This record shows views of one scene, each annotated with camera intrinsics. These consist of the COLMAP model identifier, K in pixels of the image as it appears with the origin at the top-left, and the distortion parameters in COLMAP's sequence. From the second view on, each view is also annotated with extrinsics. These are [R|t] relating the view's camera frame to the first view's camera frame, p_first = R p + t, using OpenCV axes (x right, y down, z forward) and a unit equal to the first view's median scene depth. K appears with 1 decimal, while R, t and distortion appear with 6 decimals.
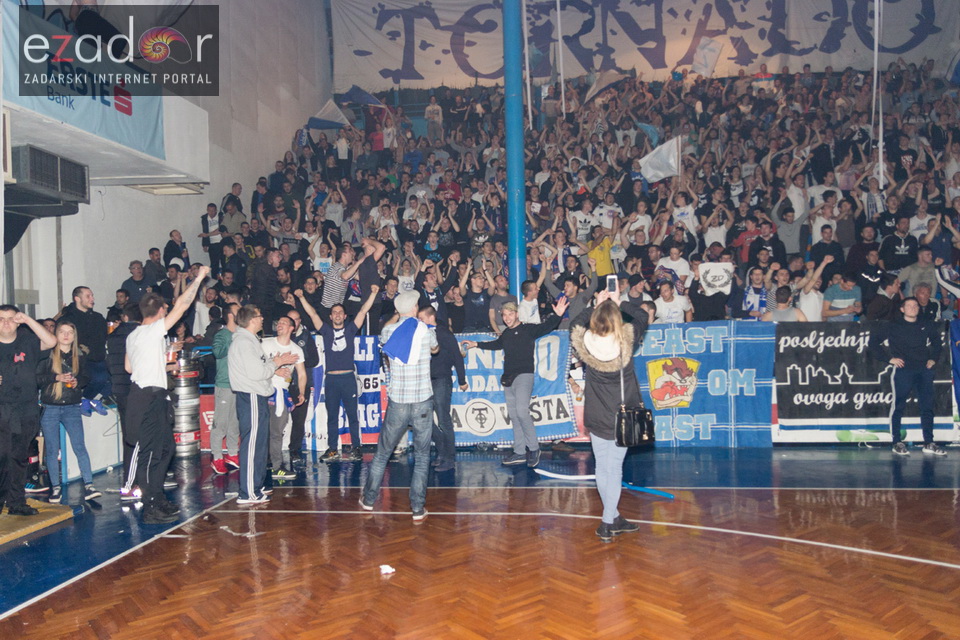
lens RADIAL K [[741.1, 0, 480.0], [0, 741.1, 320.0], [0, 0, 1]] dist [0.043018, -0.076647]
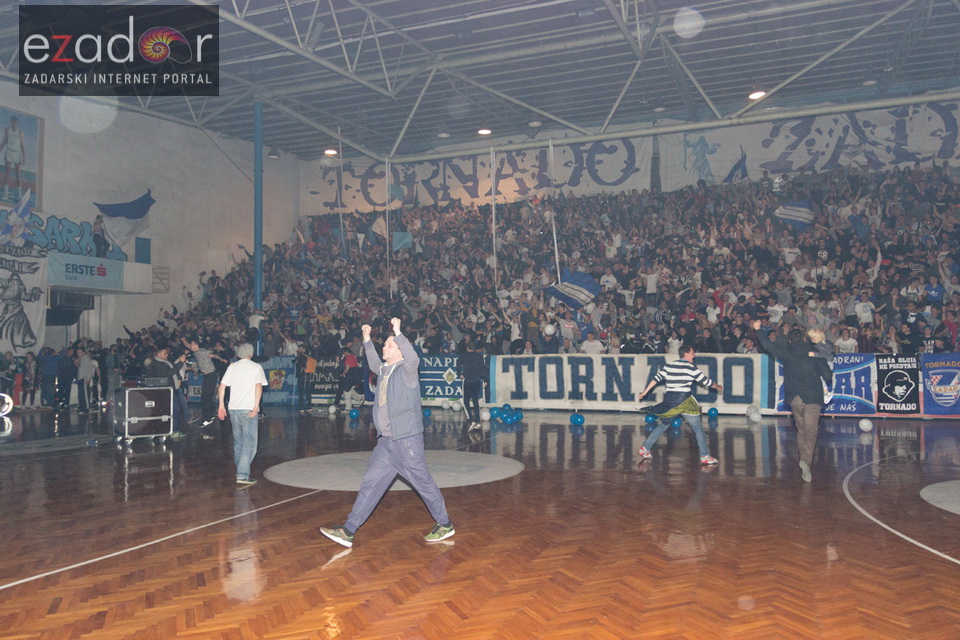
lens RADIAL K [[741.1, 0, 480.0], [0, 741.1, 320.0], [0, 0, 1]] dist [0.043018, -0.076647]
pose [[0.965990, 0.007791, -0.258461, 0.670621], [-0.016963, 0.999302, -0.033277, -0.019412], [0.258022, 0.036530, 0.965448, -0.546745]]
